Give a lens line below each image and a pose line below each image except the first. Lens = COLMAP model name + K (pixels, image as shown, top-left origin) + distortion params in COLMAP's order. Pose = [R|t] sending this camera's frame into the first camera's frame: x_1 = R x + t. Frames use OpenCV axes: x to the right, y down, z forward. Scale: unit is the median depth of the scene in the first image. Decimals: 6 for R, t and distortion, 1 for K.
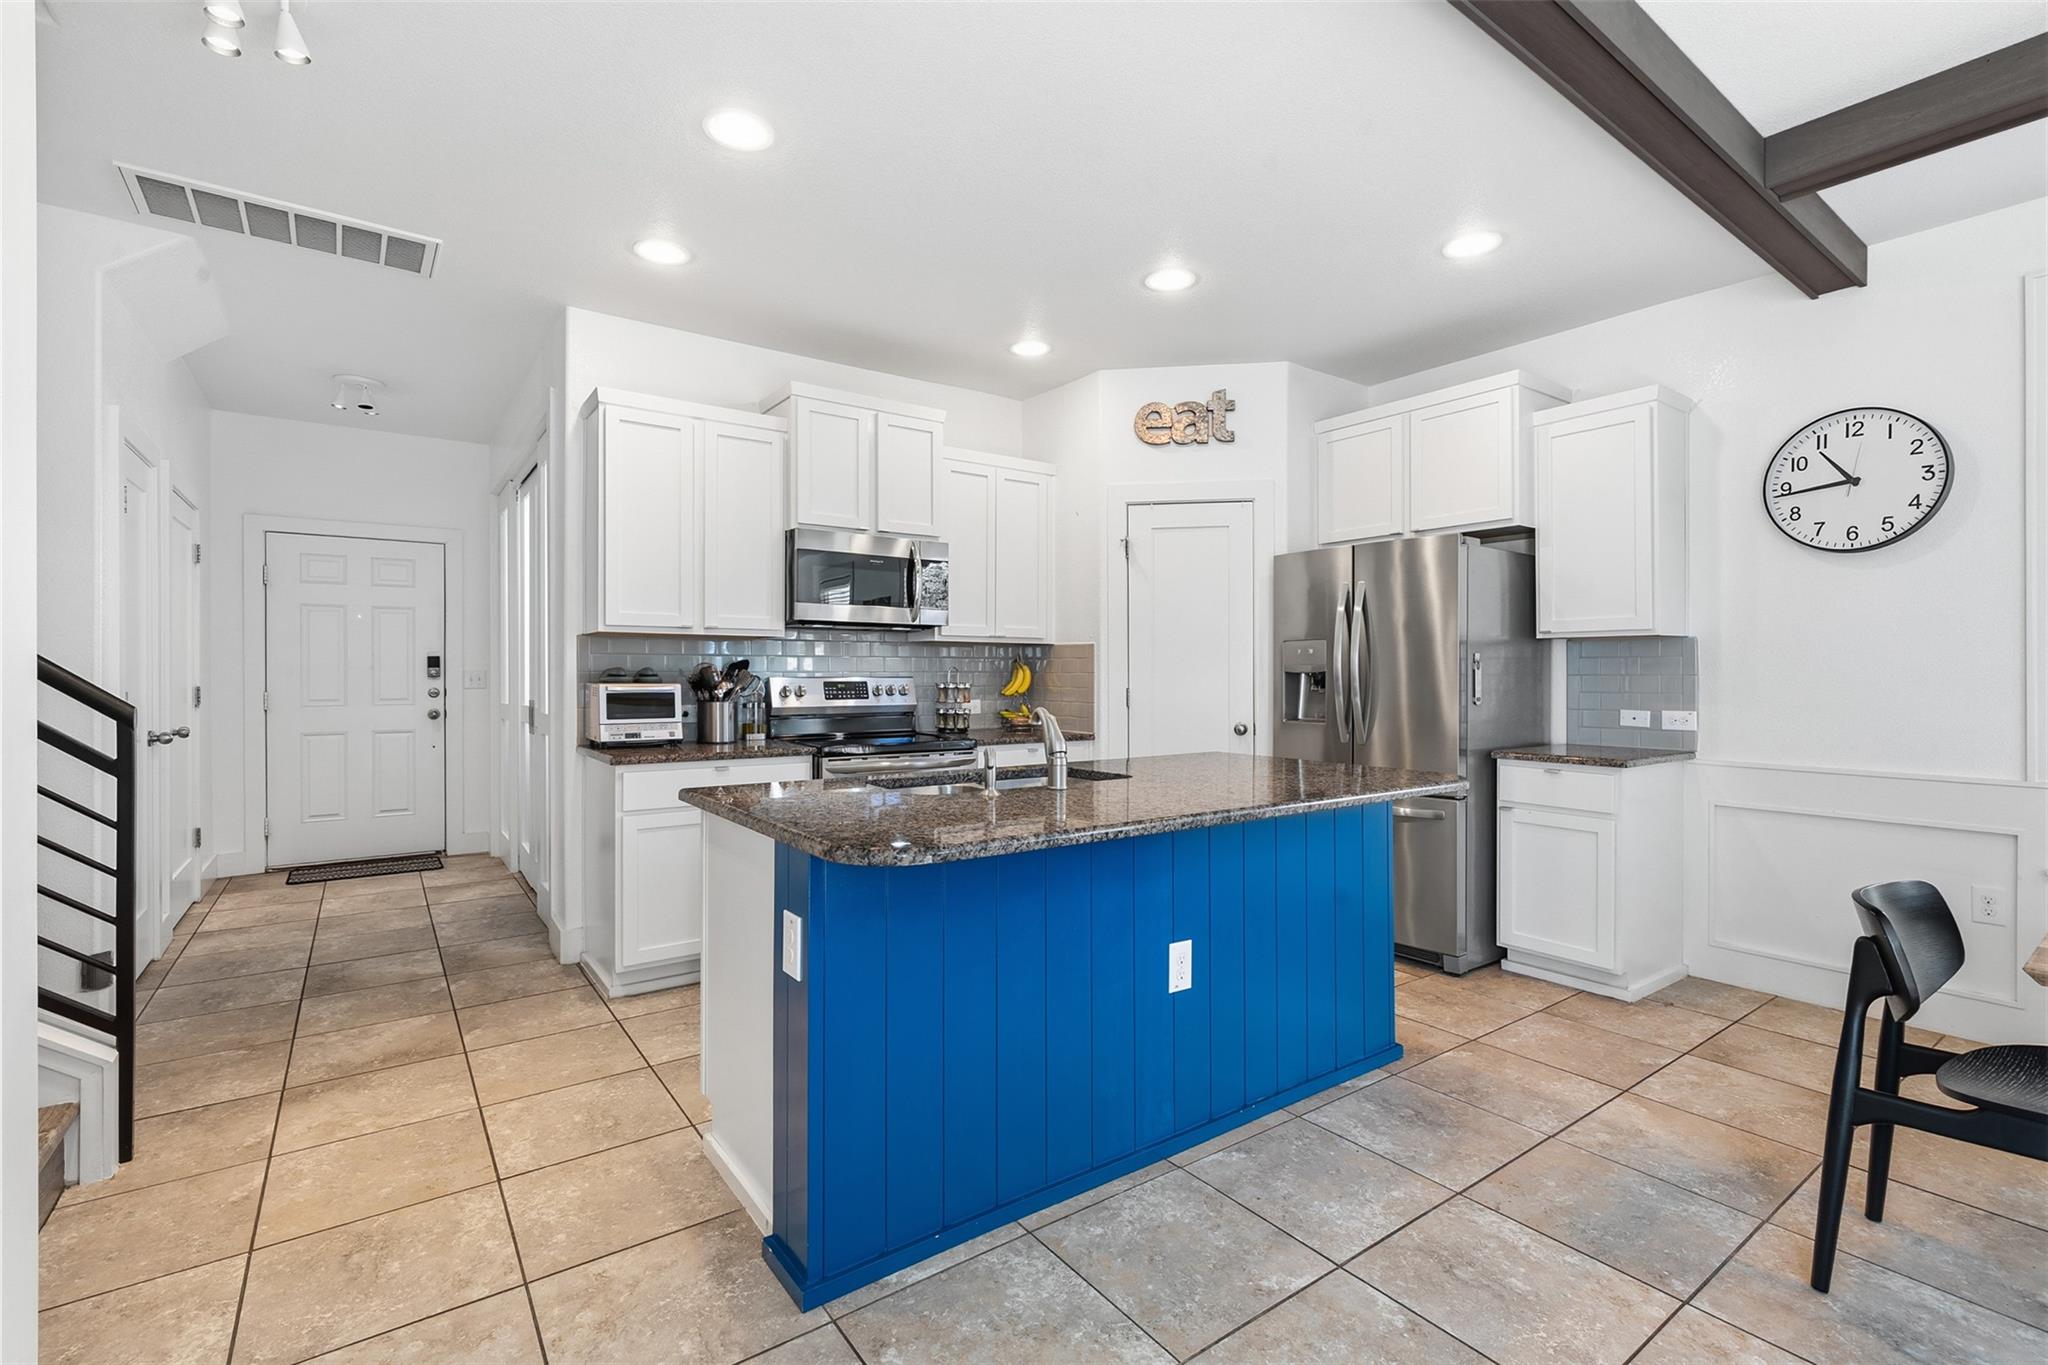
lens RADIAL K [[918.5, 0, 1025.3], [0, 918.5, 677.6], [0, 0, 1]] dist [-0.008071, 0.002597]
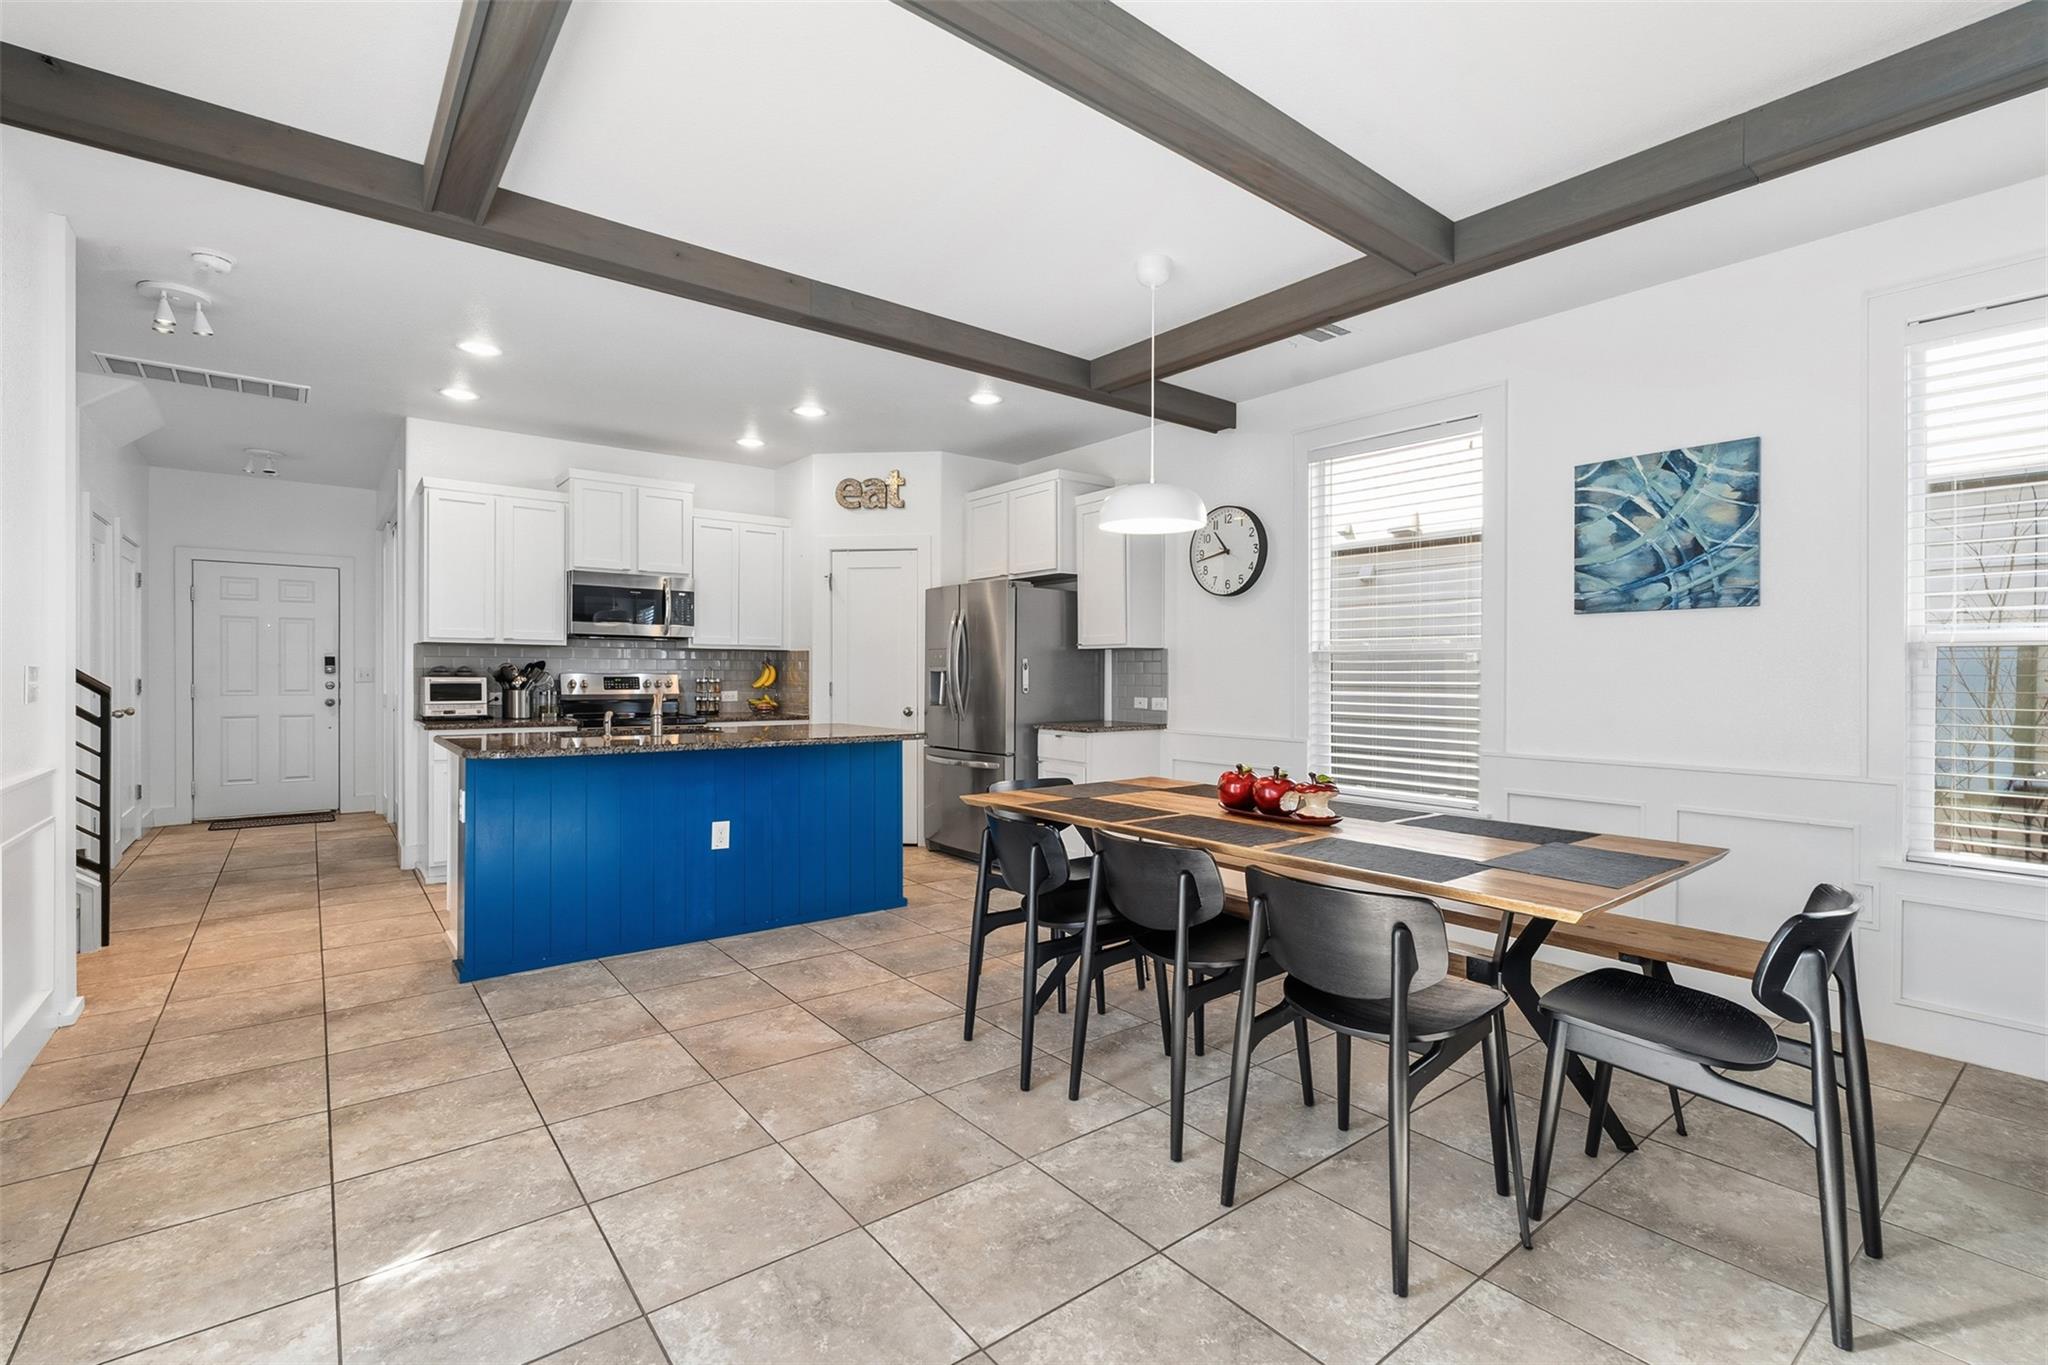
lens RADIAL K [[918.5, 0, 1026.3], [0, 918.5, 681.0], [0, 0, 1]] dist [-0.008071, 0.002597]
pose [[0.999051, 0.003371, 0.043414, 0.410839], [-0.003501, 0.999990, 0.002899, 0.005026], [-0.043404, -0.003048, 0.999053, -0.482932]]
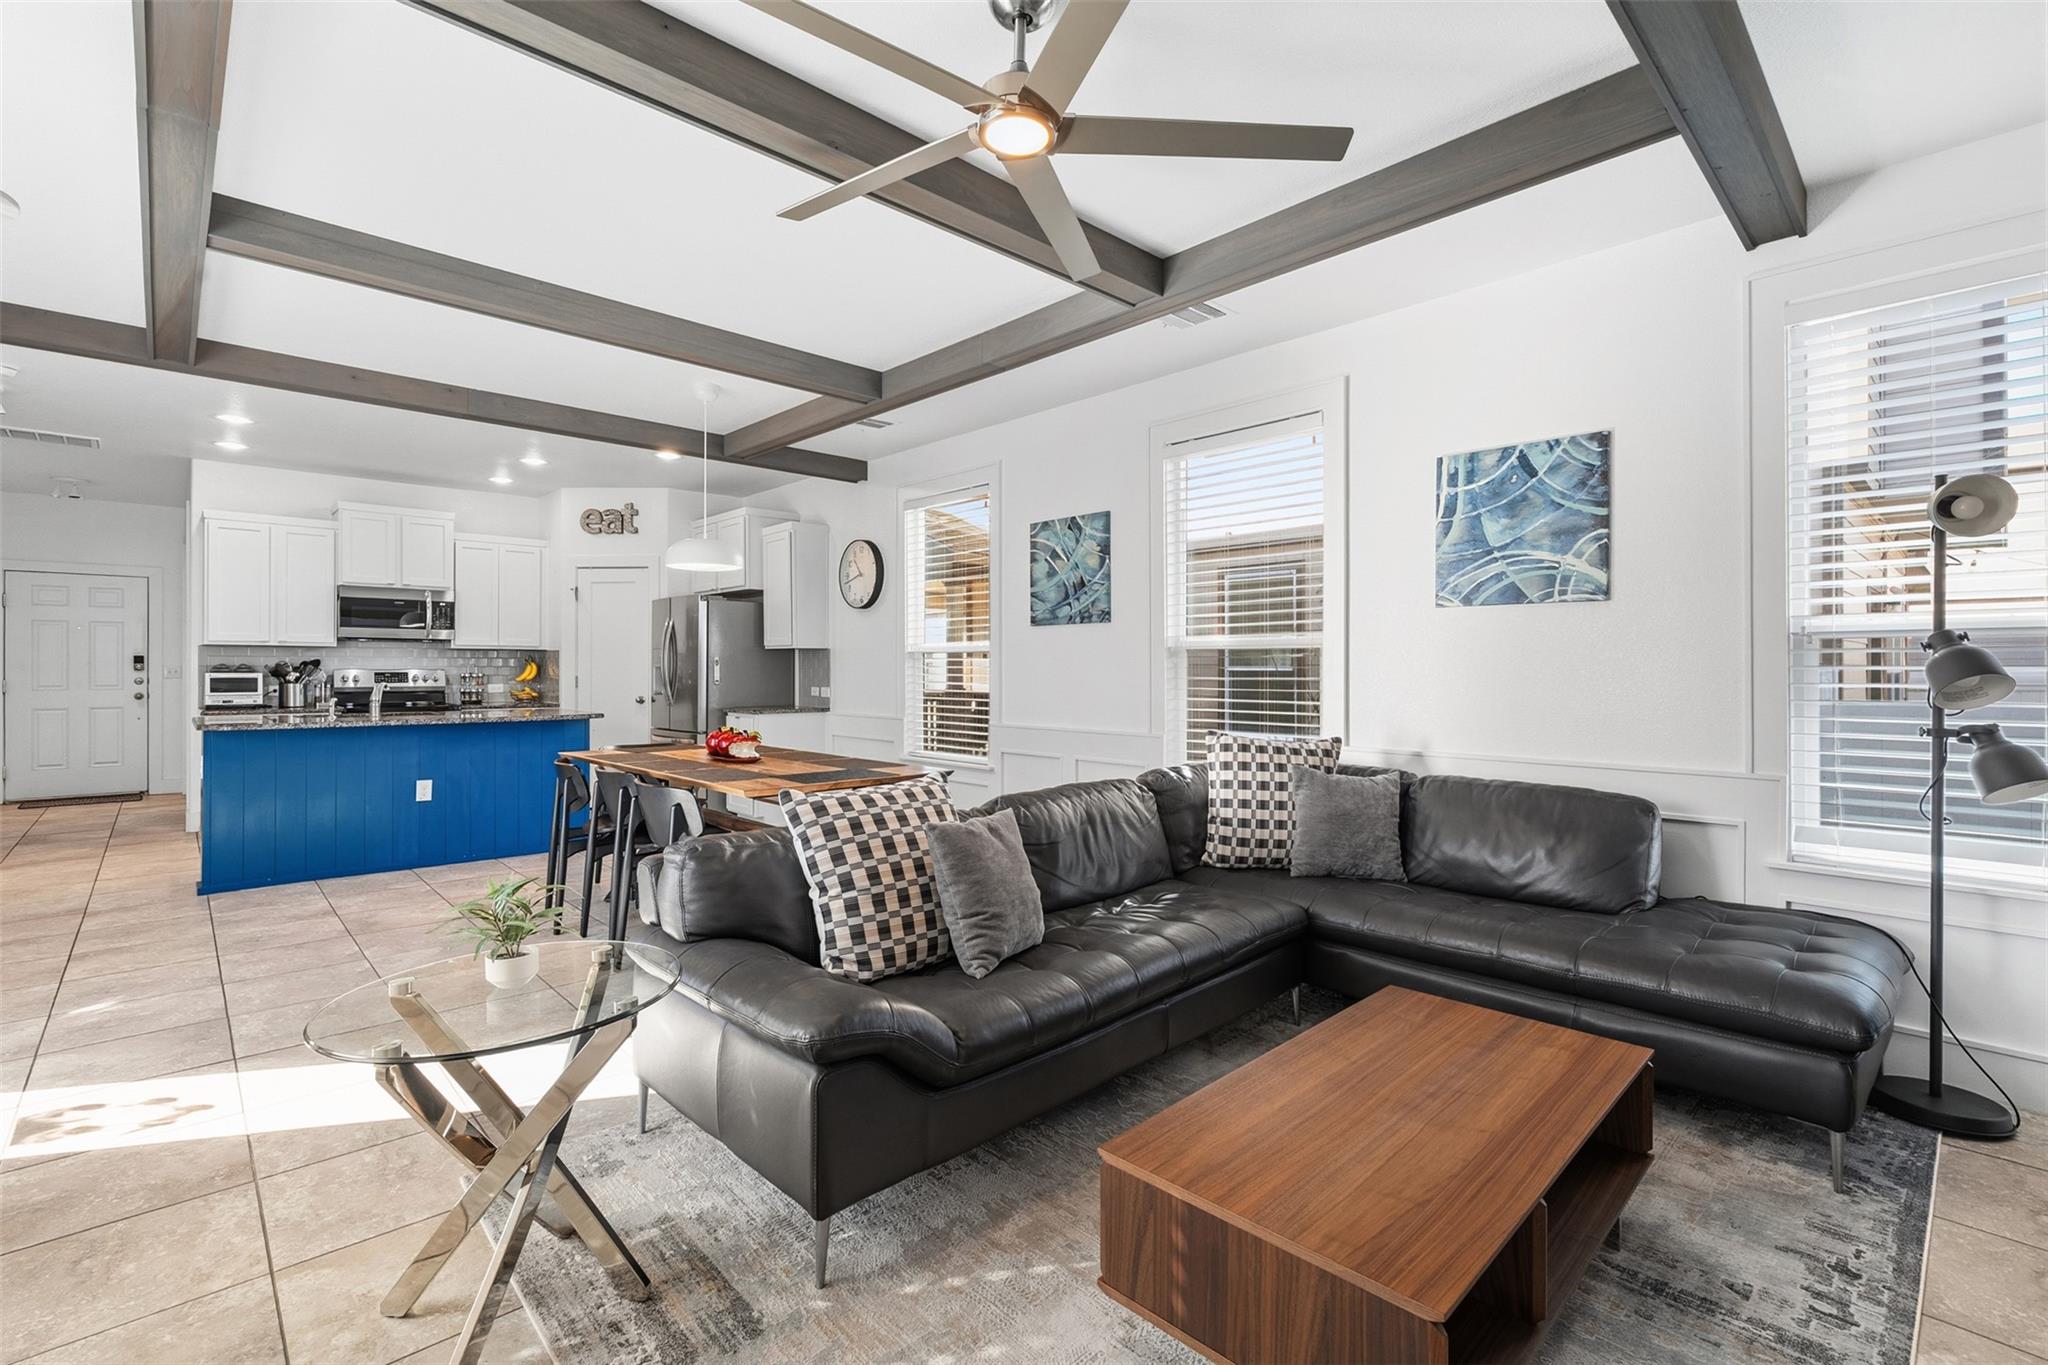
lens RADIAL K [[918.5, 0, 1027.5], [0, 918.5, 670.6], [0, 0, 1]] dist [-0.008071, 0.002597]
pose [[0.991214, -0.000077, 0.132270, 0.842153], [0.000471, 0.999996, -0.002947, 0.007430], [-0.132269, 0.002983, 0.991209, -0.932923]]
